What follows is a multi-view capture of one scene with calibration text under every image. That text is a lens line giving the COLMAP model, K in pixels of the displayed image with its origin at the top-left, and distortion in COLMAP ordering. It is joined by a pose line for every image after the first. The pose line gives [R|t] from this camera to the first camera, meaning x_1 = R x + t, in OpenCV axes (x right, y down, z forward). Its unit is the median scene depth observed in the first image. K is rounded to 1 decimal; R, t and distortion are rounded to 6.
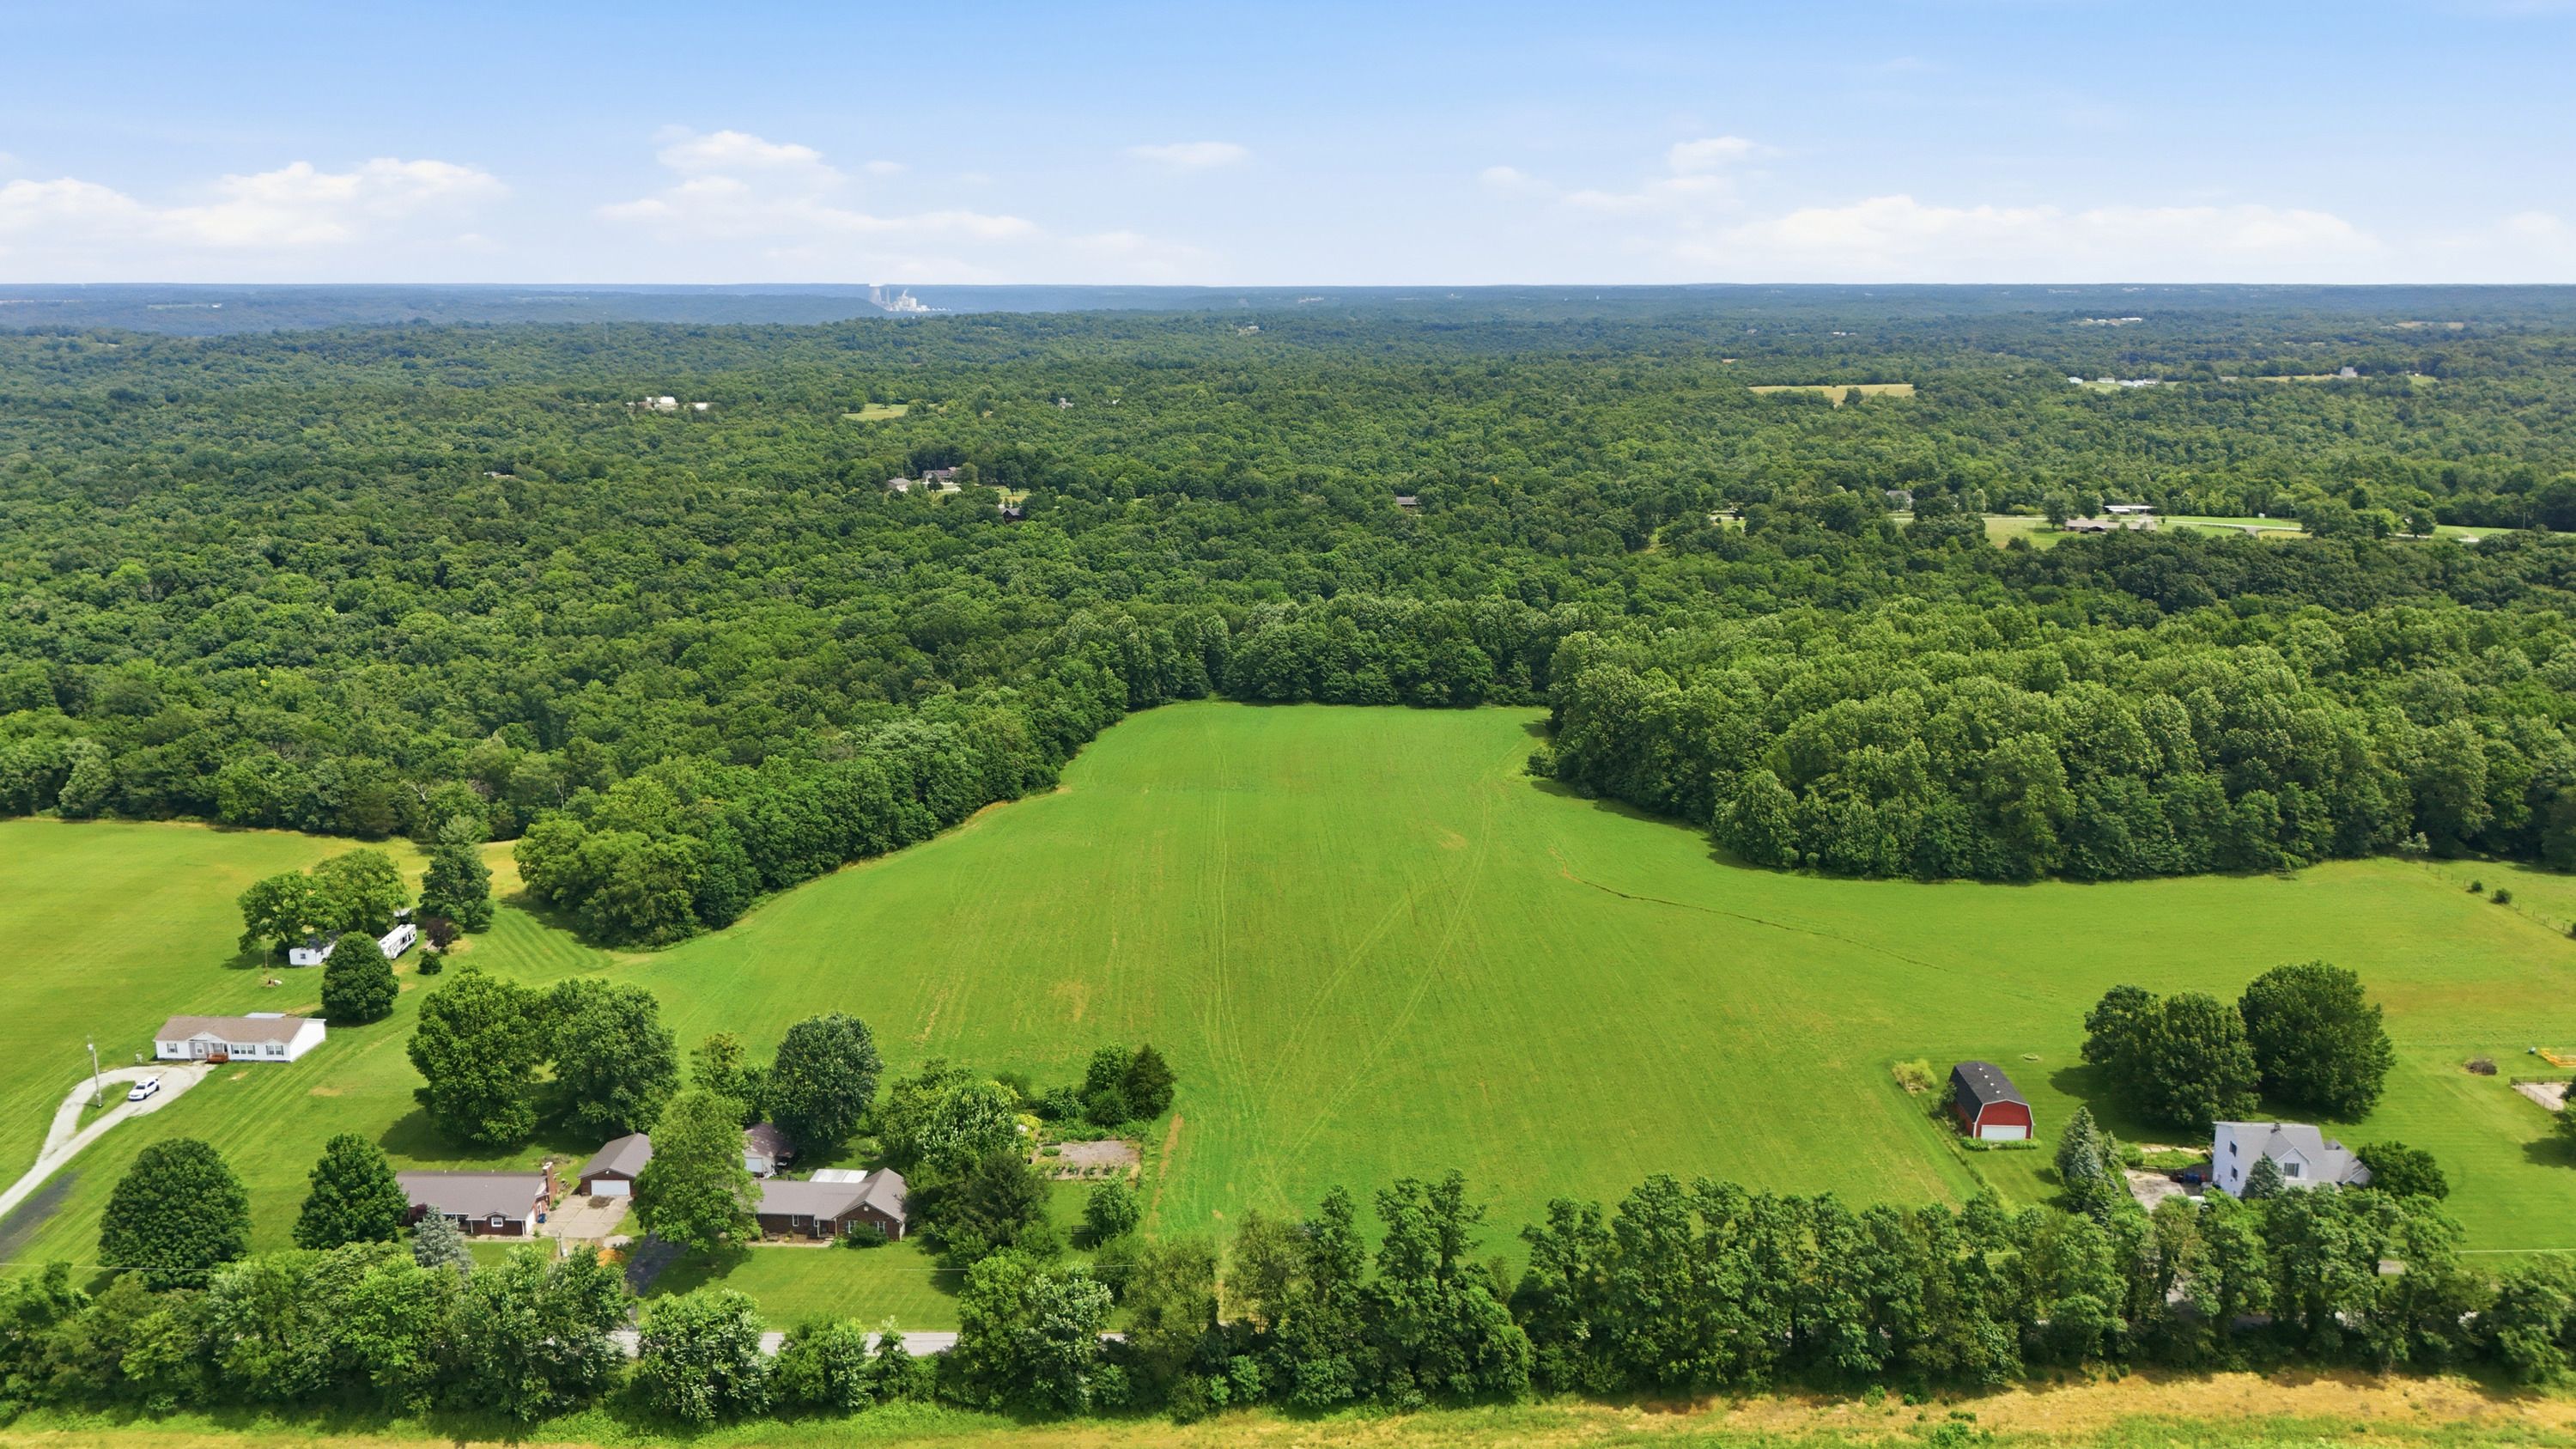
lens RADIAL K [[1946.9, 0, 1288.0], [0, 1946.9, 724.5], [0, 0, 1]] dist [0.071590, -0.071531]
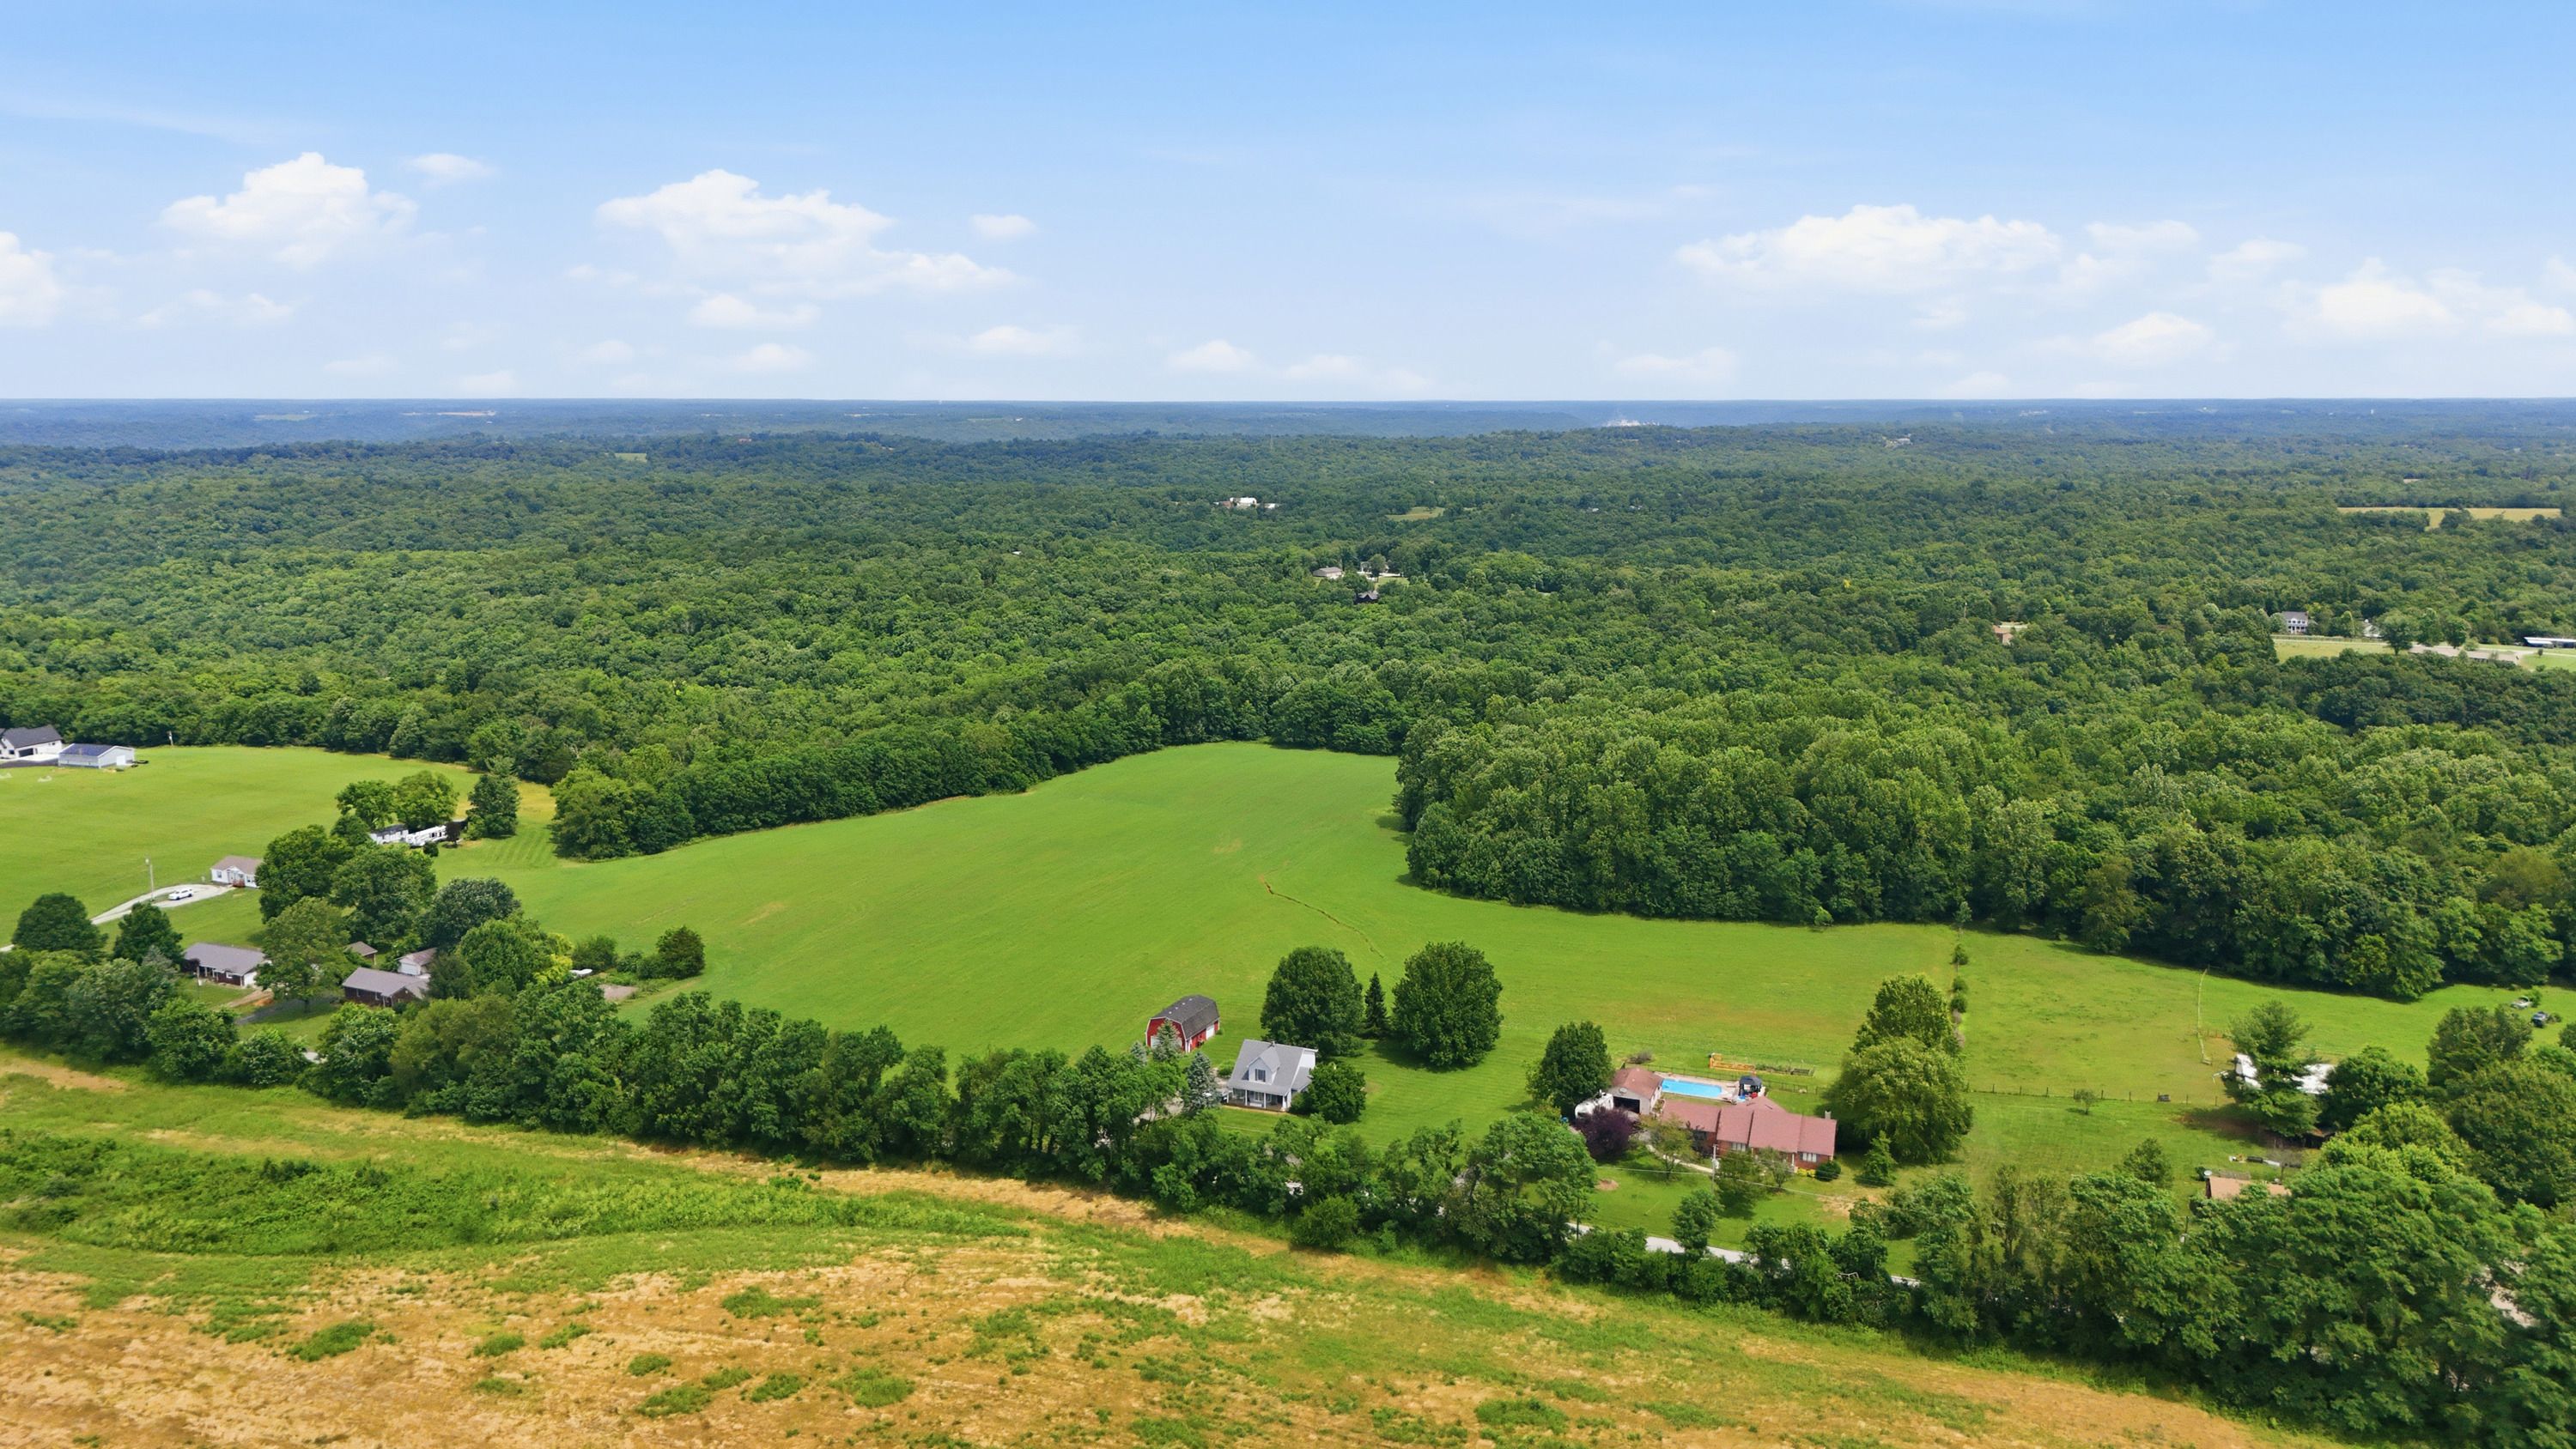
lens RADIAL K [[1946.3, 0, 1288.0], [0, 1946.3, 724.5], [0, 0, 1]] dist [0.071590, -0.071531]
pose [[0.928501, 0.064781, -0.365637, 0.540866], [-0.085573, 0.995491, -0.040930, 0.030226], [0.361336, 0.069292, 0.929857, -0.084666]]
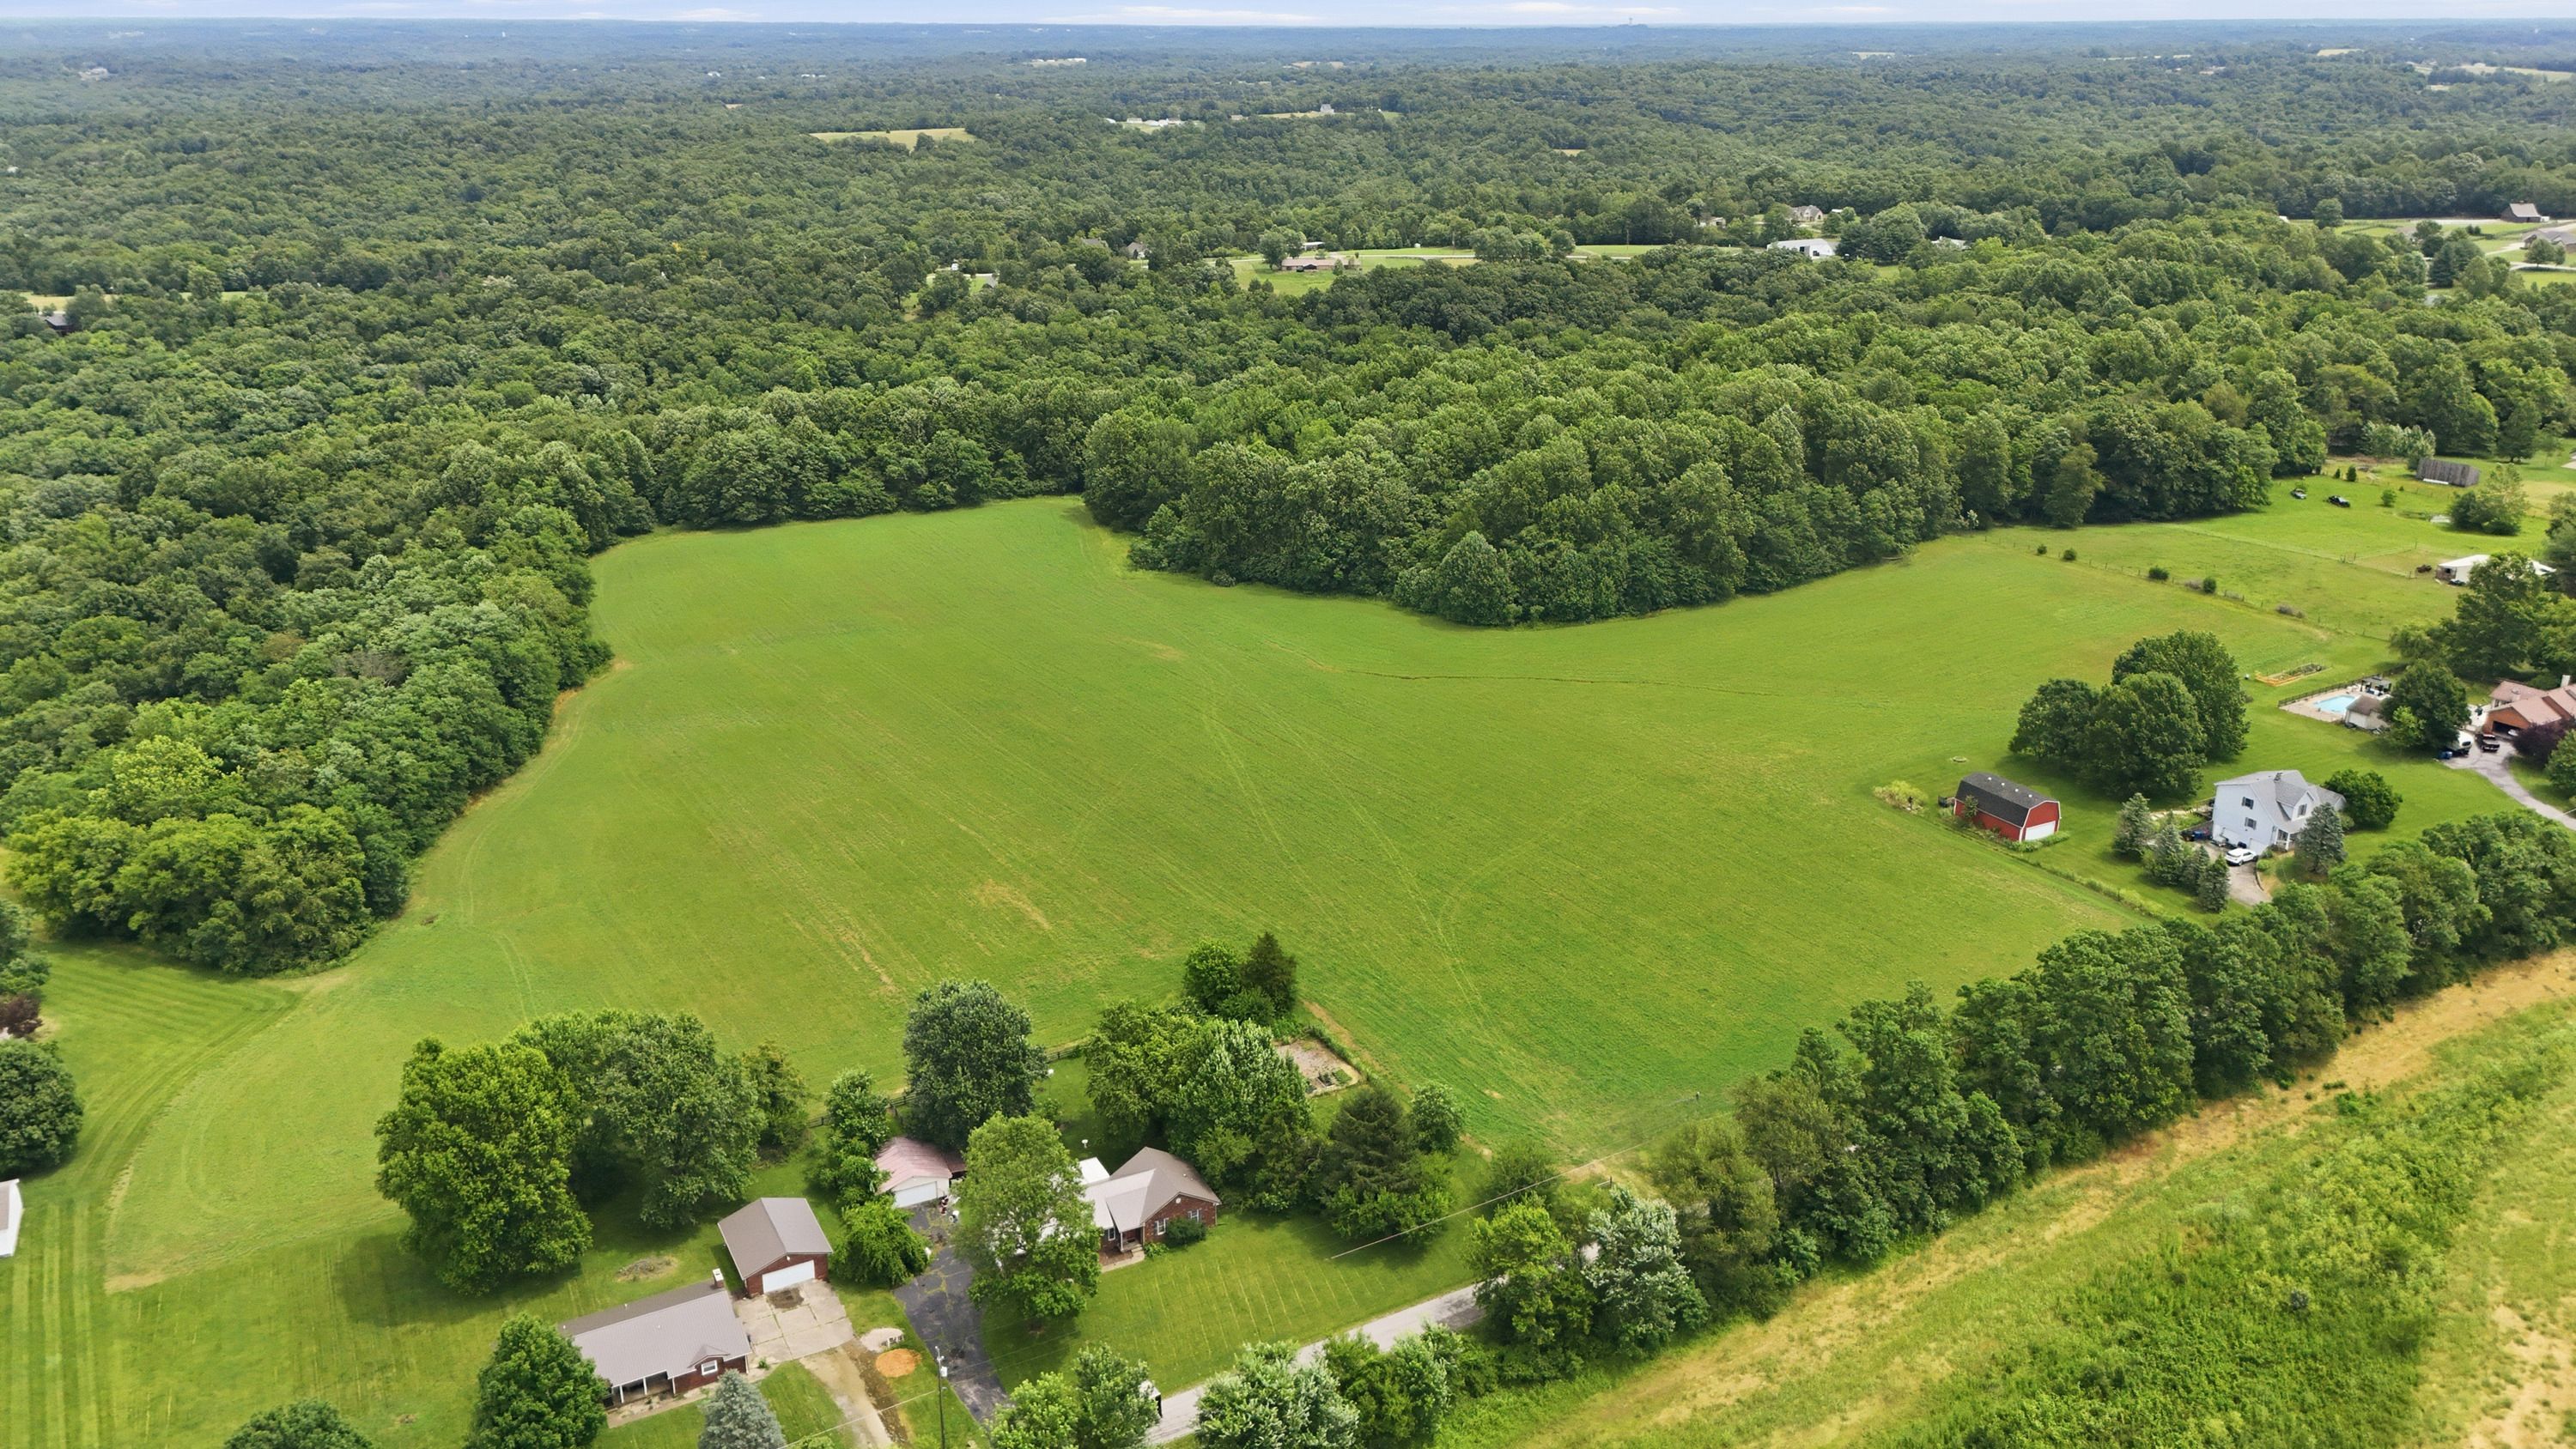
lens RADIAL K [[1941.6, 0, 1288.0], [0, 1941.6, 724.5], [0, 0, 1]] dist [0.115886, -0.144147]
pose [[0.859067, -0.175036, 0.481005, -0.312738], [0.115178, 0.981718, 0.151537, -0.038699], [-0.498736, -0.074780, 0.863522, 0.168680]]
